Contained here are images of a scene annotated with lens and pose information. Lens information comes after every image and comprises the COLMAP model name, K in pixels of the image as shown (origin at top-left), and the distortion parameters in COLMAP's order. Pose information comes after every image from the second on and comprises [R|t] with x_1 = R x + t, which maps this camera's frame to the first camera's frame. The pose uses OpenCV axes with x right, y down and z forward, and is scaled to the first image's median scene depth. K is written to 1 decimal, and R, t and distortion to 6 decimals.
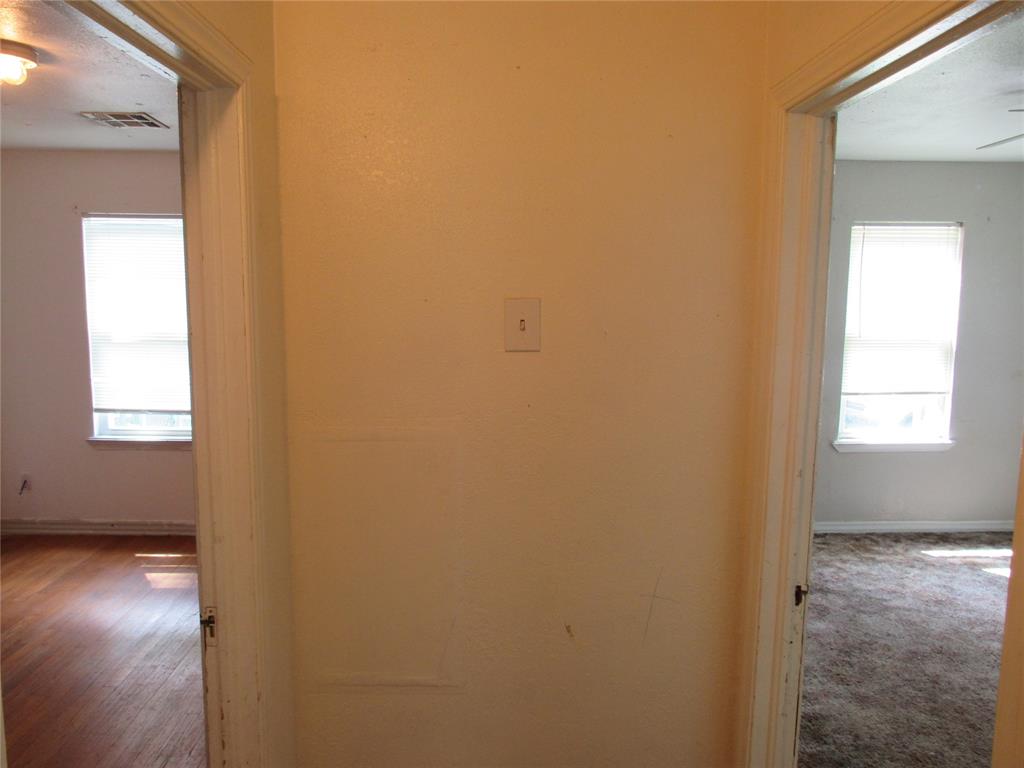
lens RADIAL K [[733.0, 0, 512.0], [0, 733.0, 384.0], [0, 0, 1]] dist [-0.050051, 0.042972]
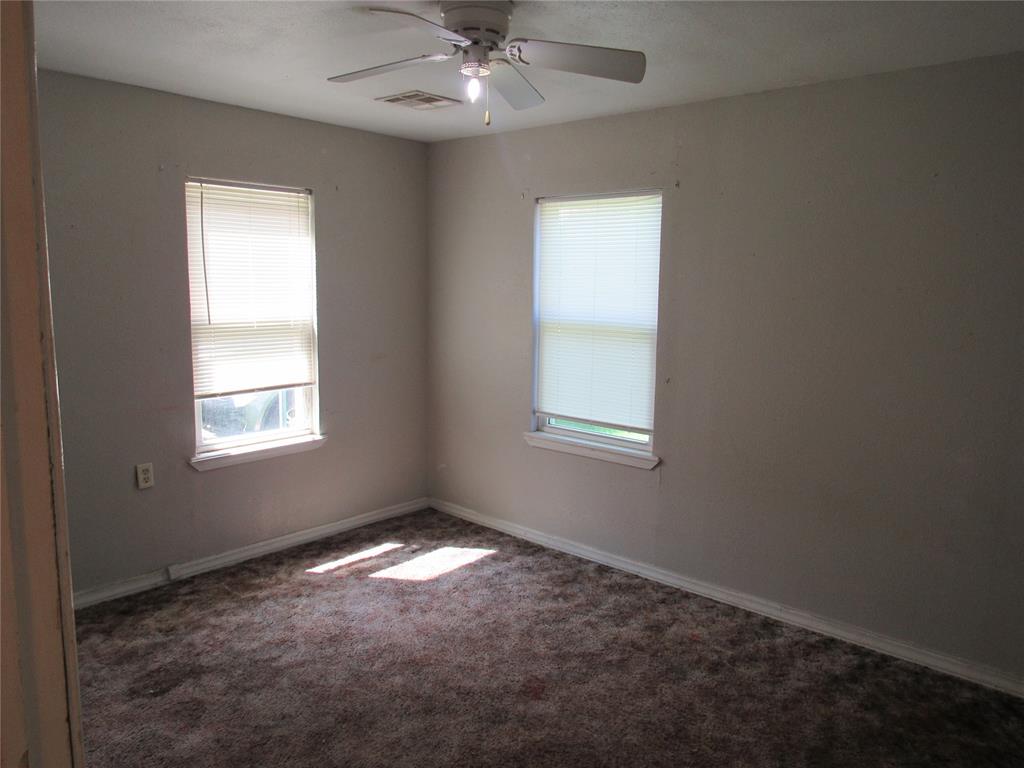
lens RADIAL K [[733.0, 0, 512.0], [0, 733.0, 384.0], [0, 0, 1]] dist [-0.050051, 0.042972]
pose [[0.679612, -0.097992, 0.726997, 0.131662], [0.079117, 0.995048, 0.060163, -0.023604], [-0.729292, 0.016631, 0.684000, 0.238917]]
